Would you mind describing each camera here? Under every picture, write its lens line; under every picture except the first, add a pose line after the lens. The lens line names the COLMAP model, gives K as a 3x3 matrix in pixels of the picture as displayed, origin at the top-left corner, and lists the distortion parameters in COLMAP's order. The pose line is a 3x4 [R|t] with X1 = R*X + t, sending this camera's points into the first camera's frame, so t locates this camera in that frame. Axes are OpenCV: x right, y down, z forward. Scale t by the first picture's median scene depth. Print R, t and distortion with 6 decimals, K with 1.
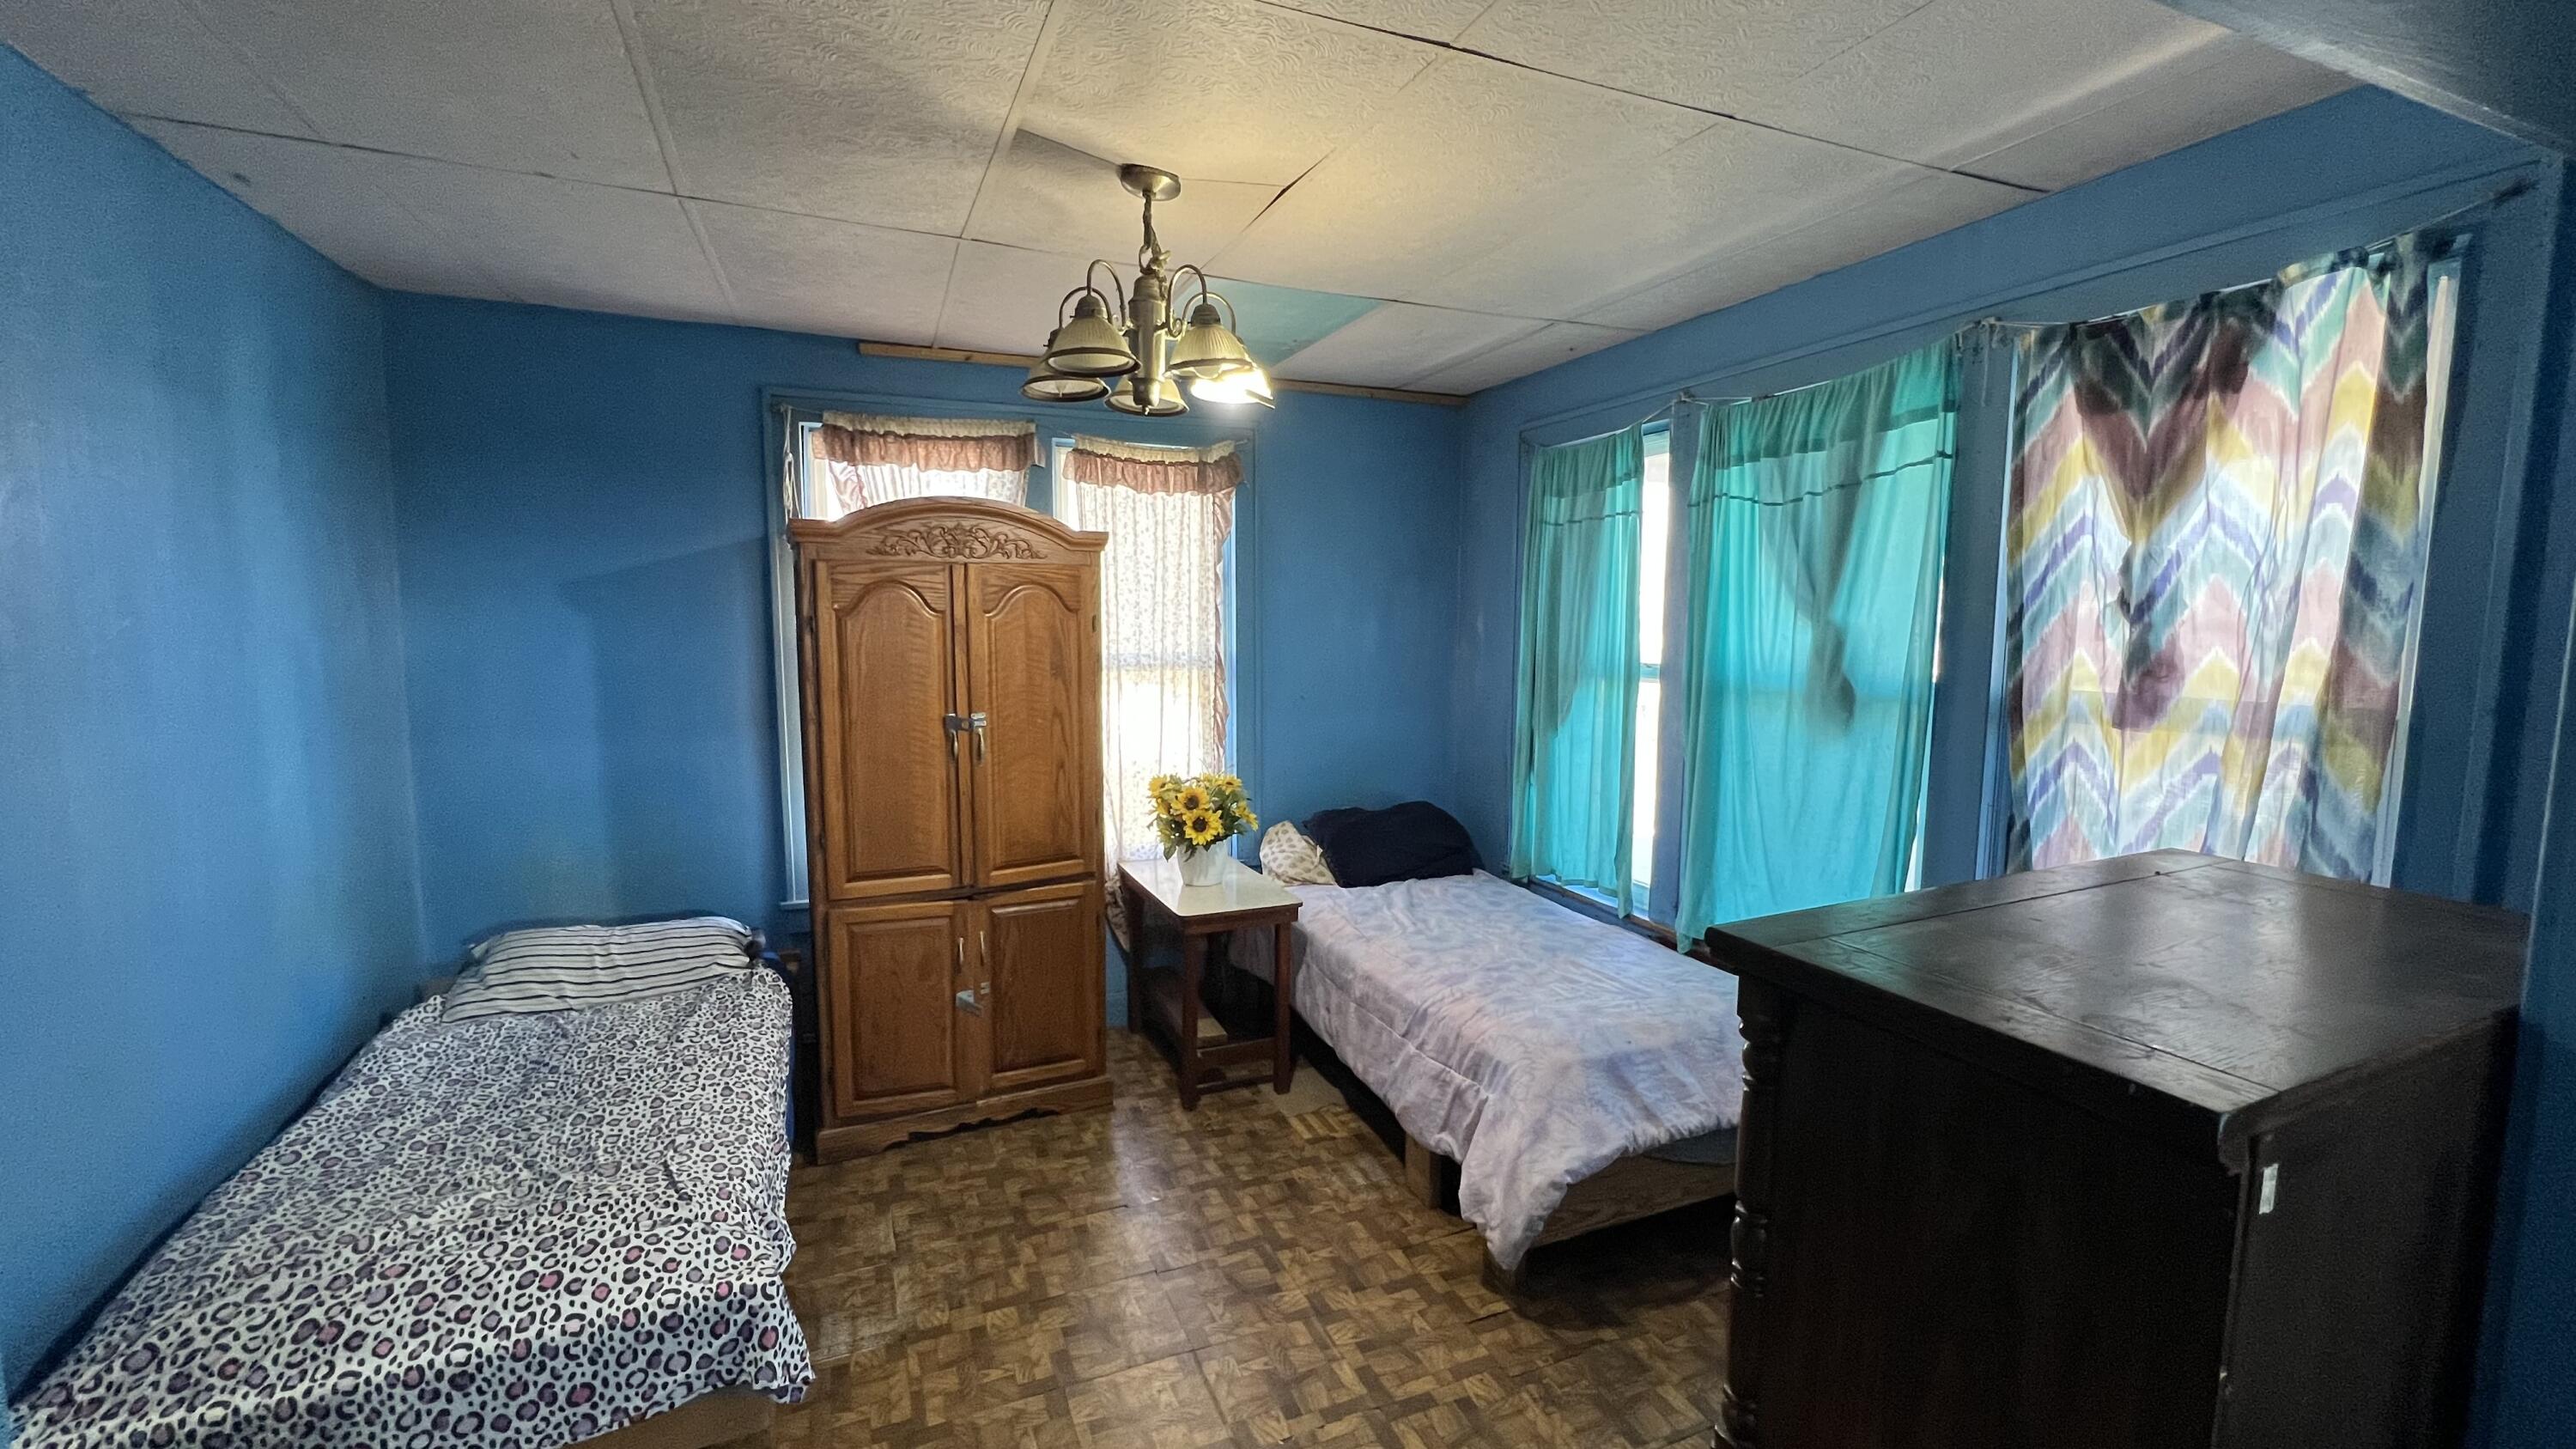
lens RADIAL K [[1043.7, 0, 1284.8], [0, 1043.7, 722.4], [0, 0, 1]] dist [-0.001688, 0.000541]
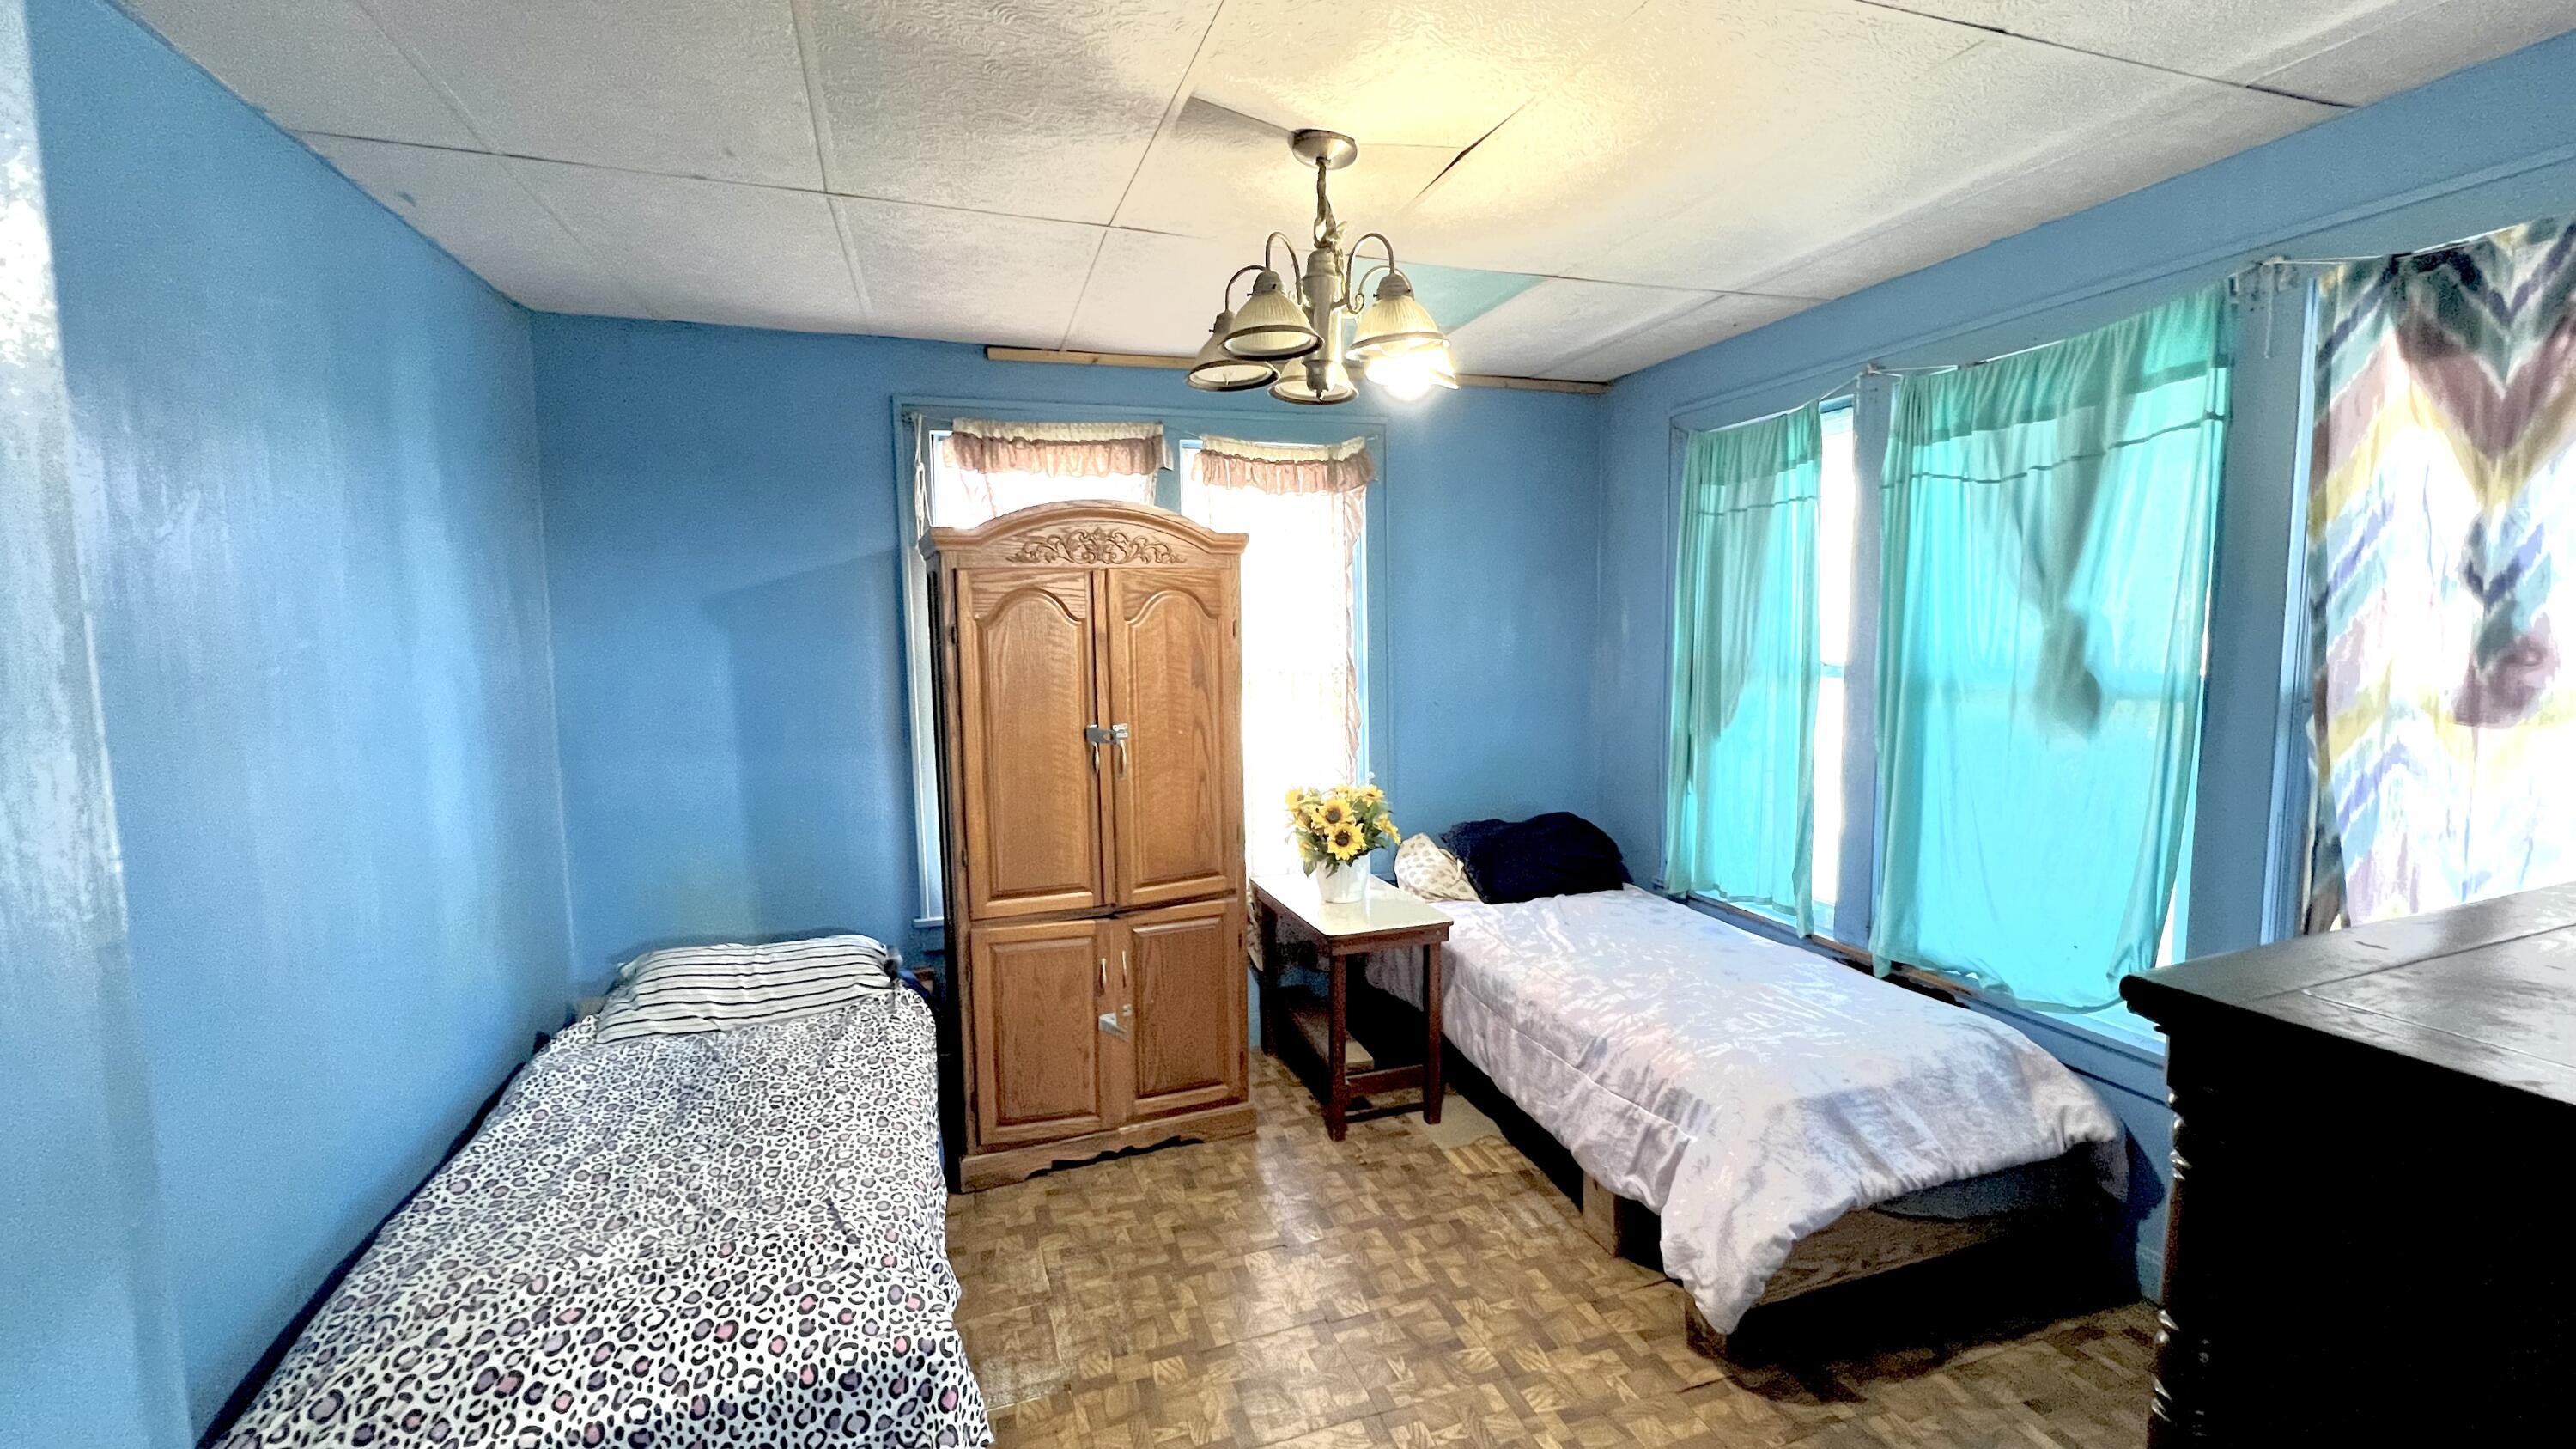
lens RADIAL K [[1043.7, 0, 1284.0], [0, 1043.7, 723.1], [0, 0, 1]] dist [-0.001688, 0.000541]
pose [[0.997048, -0.012674, -0.075724, -0.081173], [0.012131, 0.999897, -0.007629, -0.001072], [0.075813, 0.006688, 0.997100, 0.061981]]
